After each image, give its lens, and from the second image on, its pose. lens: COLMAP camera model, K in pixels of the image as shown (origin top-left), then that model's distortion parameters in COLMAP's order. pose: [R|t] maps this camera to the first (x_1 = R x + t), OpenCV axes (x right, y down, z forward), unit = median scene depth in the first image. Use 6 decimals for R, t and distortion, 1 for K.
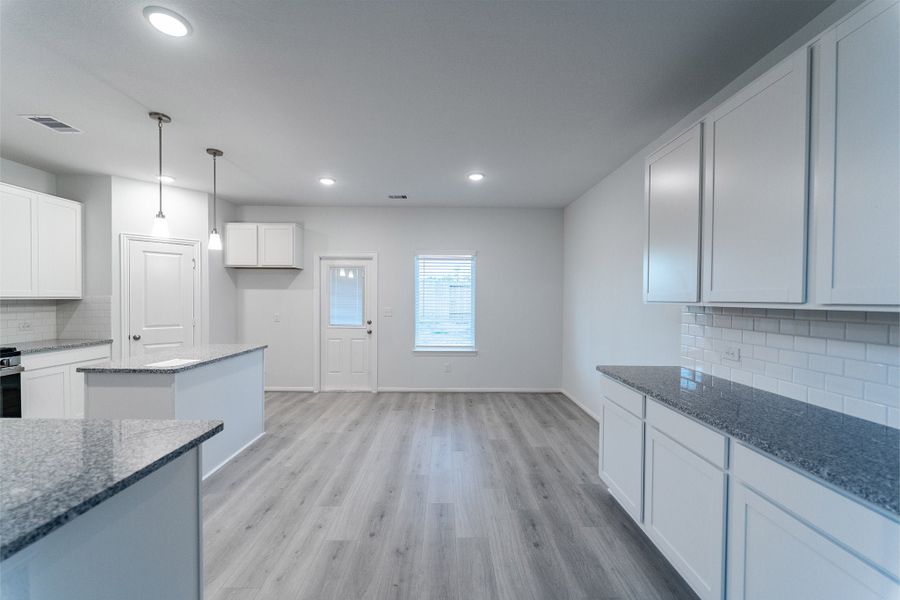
lens RADIAL K [[360.3, 0, 448.4], [0, 360.3, 301.0], [0, 0, 1]] dist [-0.000585, -0.000345]
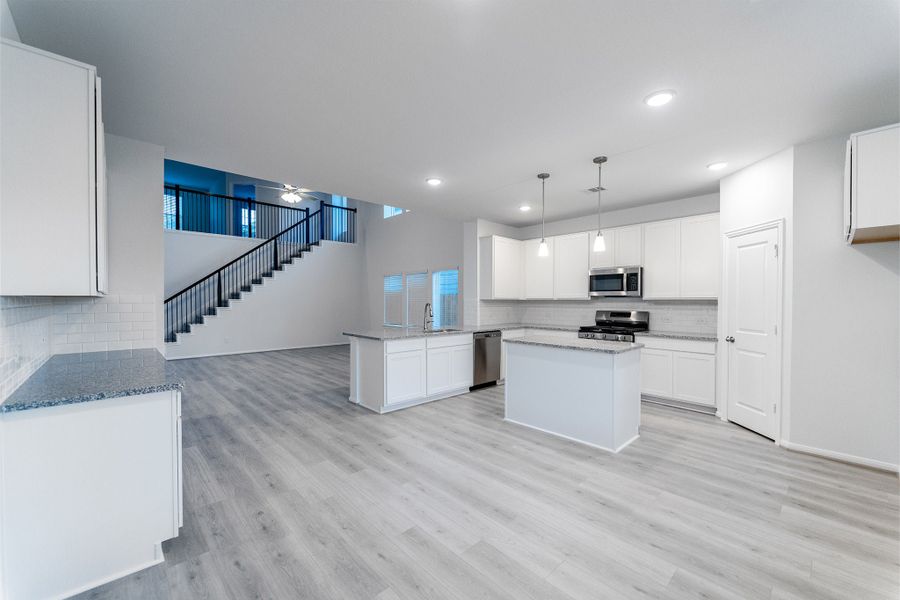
lens RADIAL K [[360.3, 0, 448.4], [0, 360.3, 301.0], [0, 0, 1]] dist [-0.000585, -0.000345]
pose [[-0.735741, -0.006815, -0.677229, 0.345775], [-0.012537, 0.999915, 0.003559, 0.005895], [0.677147, 0.011109, -0.735764, 1.272888]]
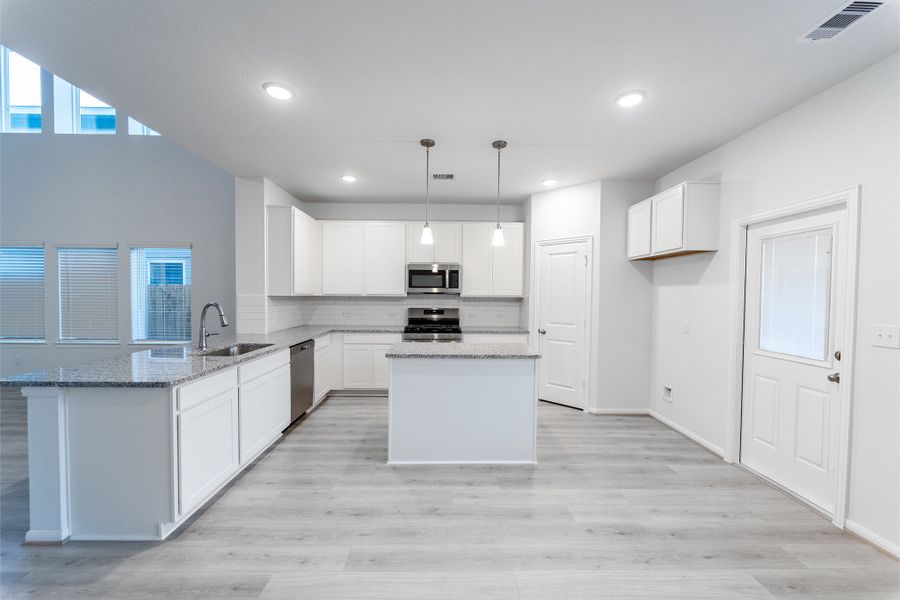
lens RADIAL K [[360.3, 0, 448.4], [0, 360.3, 301.0], [0, 0, 1]] dist [-0.000585, -0.000345]
pose [[0.010752, 0.012538, -0.999864, 0.273656], [-0.017510, 0.999770, 0.012348, -0.003753], [0.999789, 0.017375, 0.010969, 0.737071]]
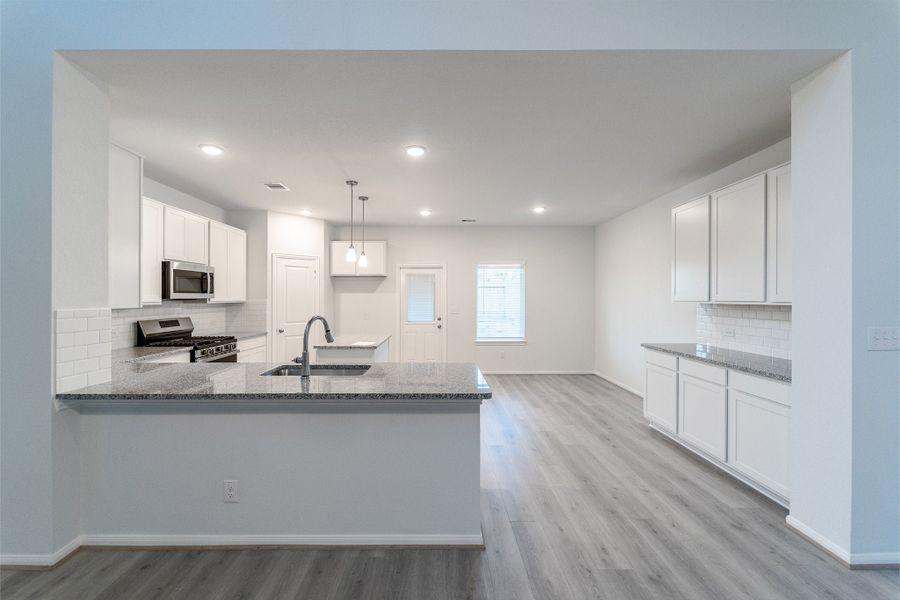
lens RADIAL K [[366.2, 0, 442.3], [0, 366.2, 298.6], [0, 0, 1]] dist [-0.000411, -0.000141]
pose [[0.999960, -0.008106, -0.003784, -0.283413], [0.008085, 0.999951, -0.005626, -0.004935], [0.003830, 0.005595, 0.999977, -0.371407]]
